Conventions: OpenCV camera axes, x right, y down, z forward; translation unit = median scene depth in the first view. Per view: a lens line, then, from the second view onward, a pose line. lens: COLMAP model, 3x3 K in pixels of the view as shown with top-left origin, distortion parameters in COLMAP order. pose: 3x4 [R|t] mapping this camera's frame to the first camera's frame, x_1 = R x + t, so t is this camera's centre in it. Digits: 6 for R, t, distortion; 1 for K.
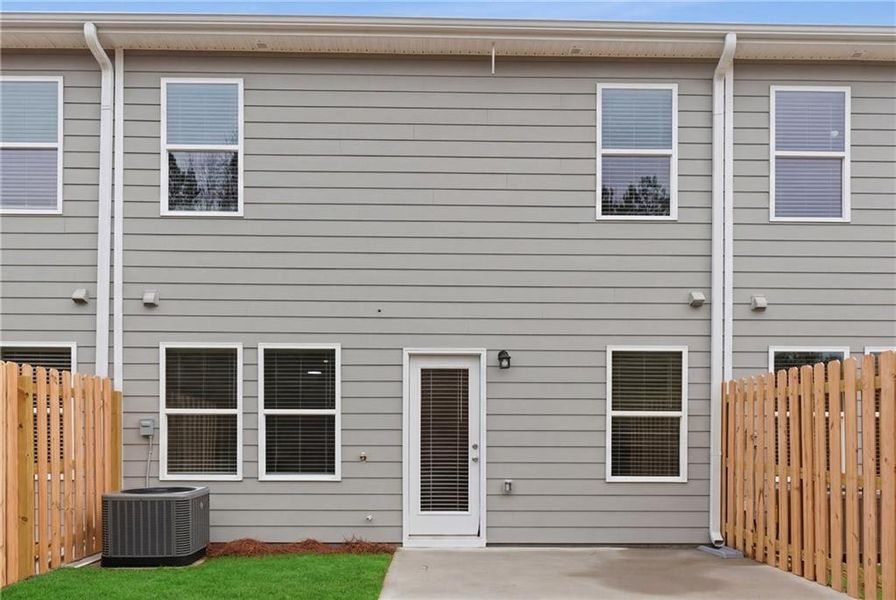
lens RADIAL K [[1022.1, 0, 447.9], [0, 1022.1, 299.9], [0, 0, 1]] dist [0.067155, -0.010570]
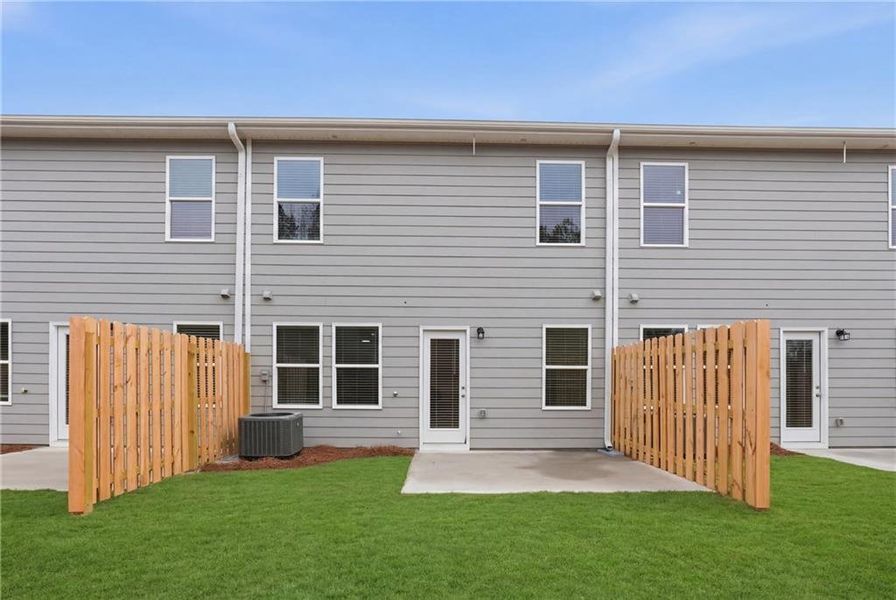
lens RADIAL K [[1022.1, 0, 447.9], [0, 1022.1, 299.9], [0, 0, 1]] dist [0.067155, -0.010570]
pose [[0.991459, -0.000697, 0.130413, -0.204166], [0.000787, 0.999999, -0.000635, 0.007545], [-0.130413, 0.000732, 0.991460, -0.575192]]
